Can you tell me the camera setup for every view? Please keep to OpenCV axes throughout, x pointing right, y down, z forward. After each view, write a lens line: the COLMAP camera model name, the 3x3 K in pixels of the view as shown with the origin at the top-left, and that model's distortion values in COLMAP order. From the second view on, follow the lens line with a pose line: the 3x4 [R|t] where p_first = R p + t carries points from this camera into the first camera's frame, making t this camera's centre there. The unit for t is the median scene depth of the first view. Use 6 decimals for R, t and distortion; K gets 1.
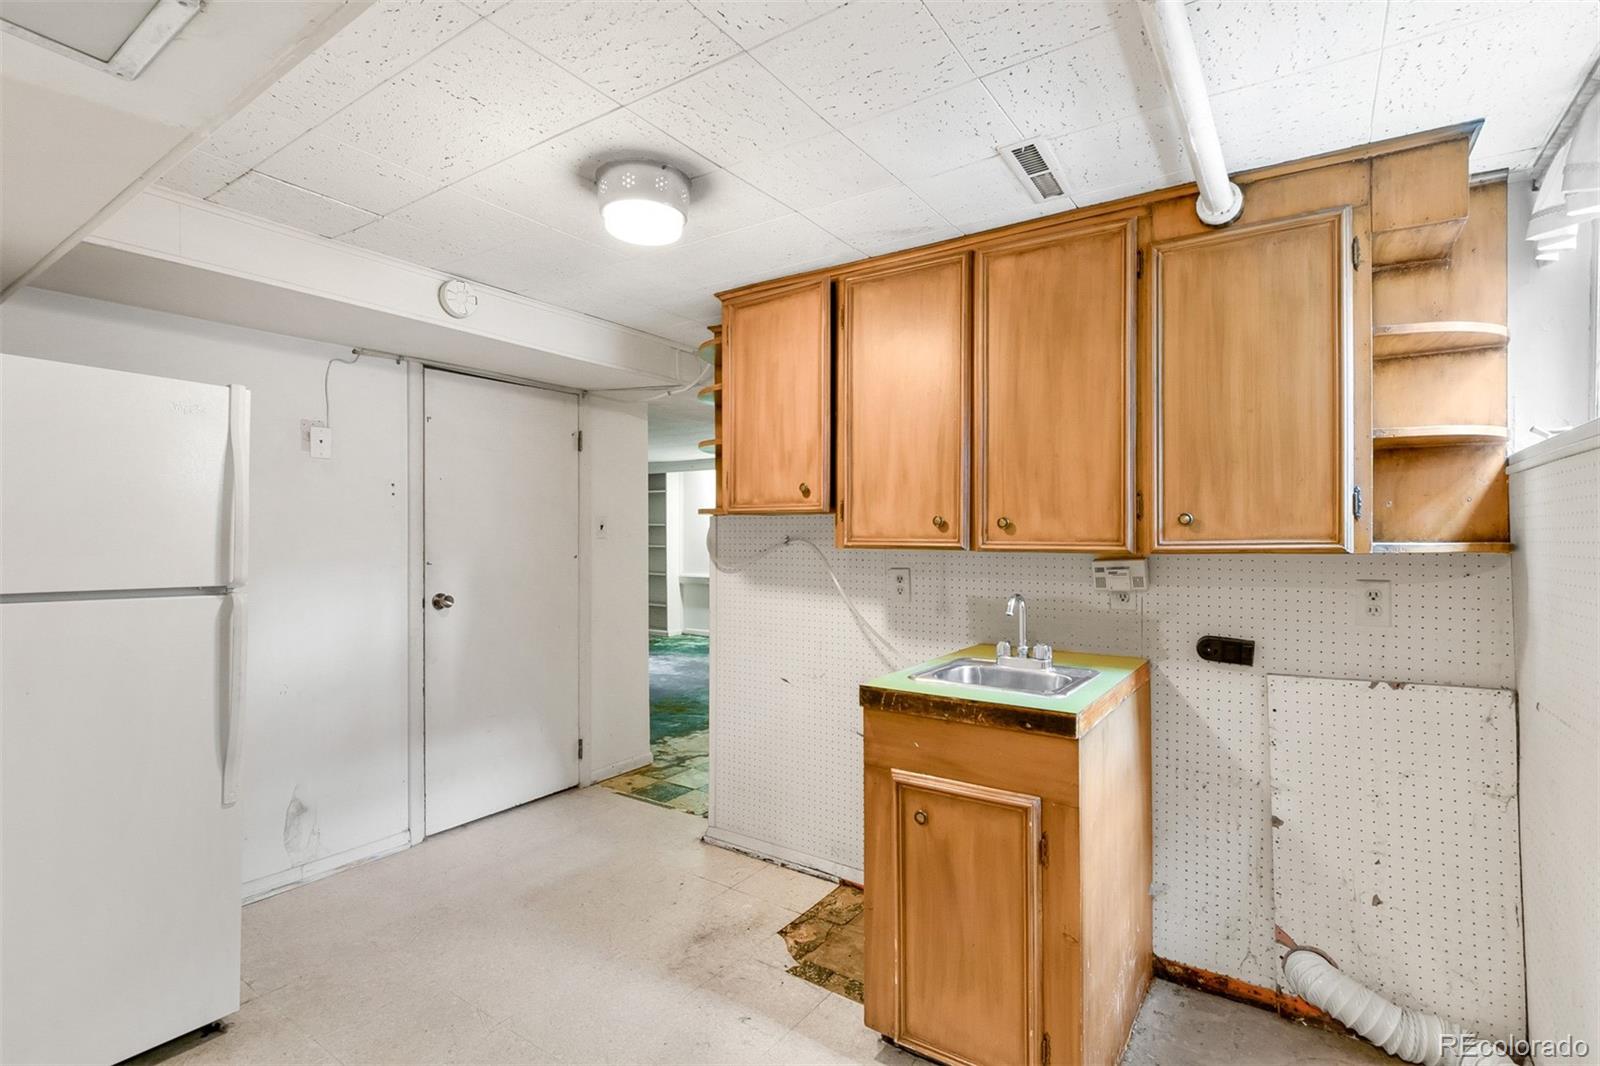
lens RADIAL K [[751.0, 0, 800.3], [0, 751.0, 531.2], [0, 0, 1]] dist [0.001201, -0.002875]
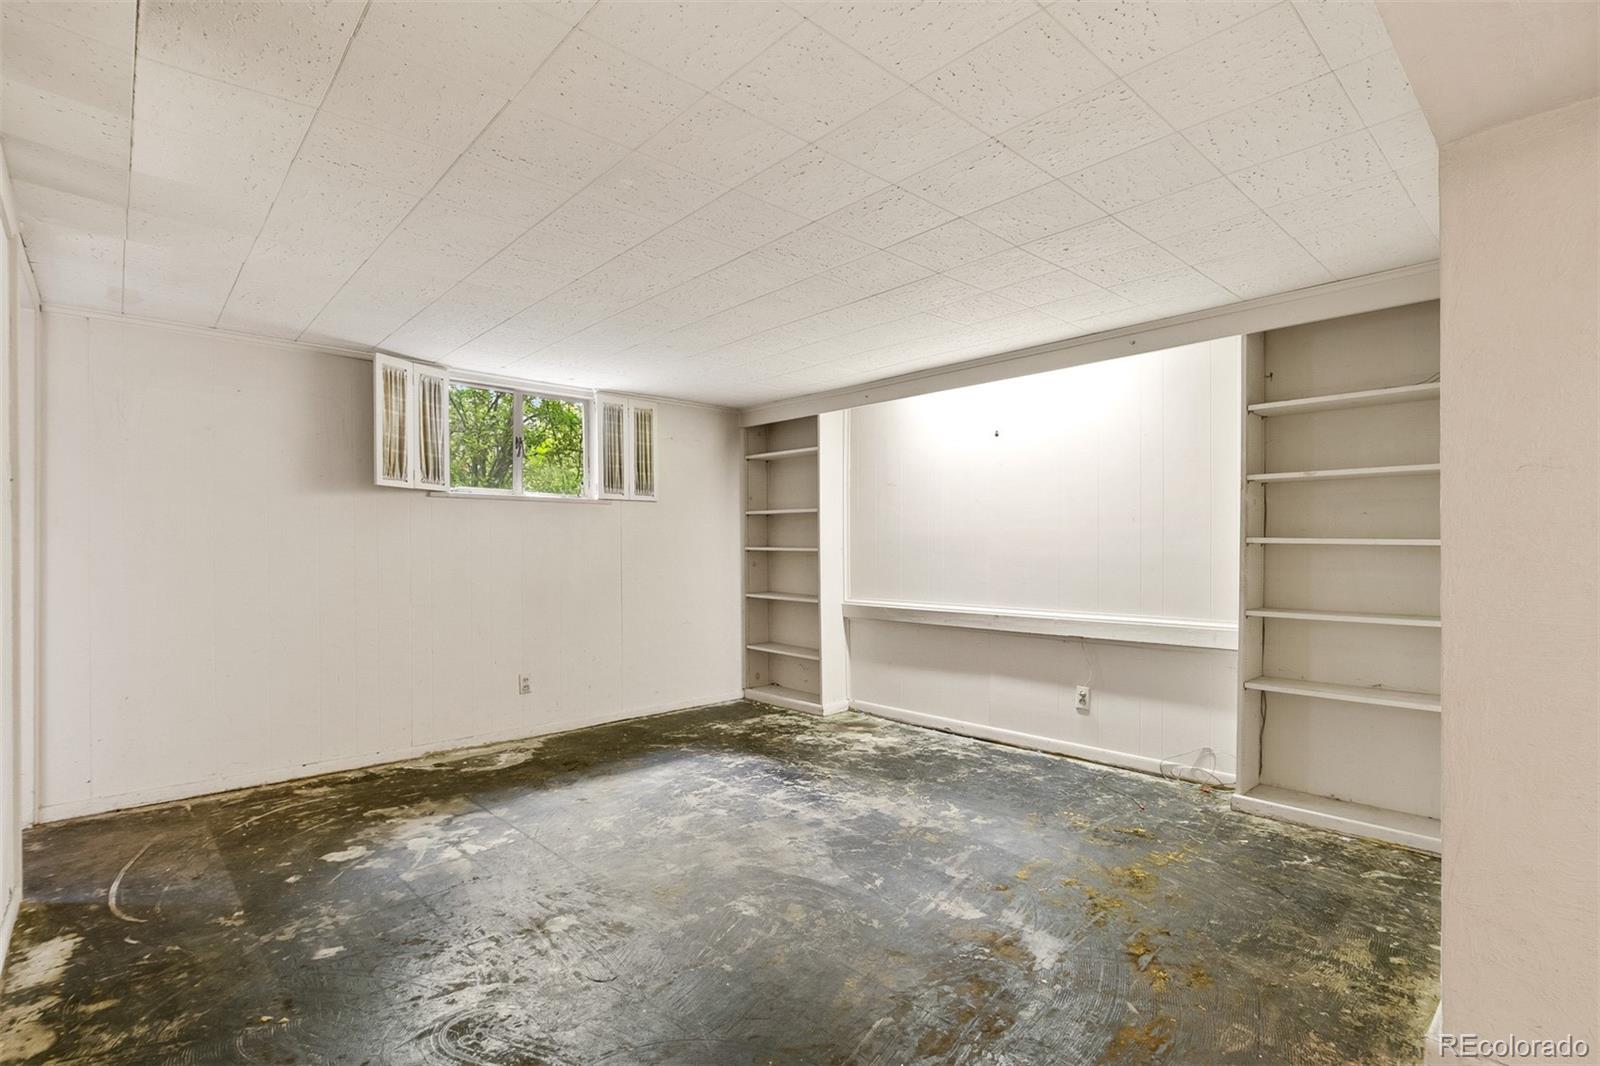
lens RADIAL K [[751.0, 0, 797.4], [0, 751.0, 542.3], [0, 0, 1]] dist [0.001201, -0.002875]
pose [[0.974655, -0.004539, -0.223666, -0.071736], [0.004529, 0.999990, -0.000558, 0.015235], [0.223666, -0.000469, 0.974666, 0.463800]]
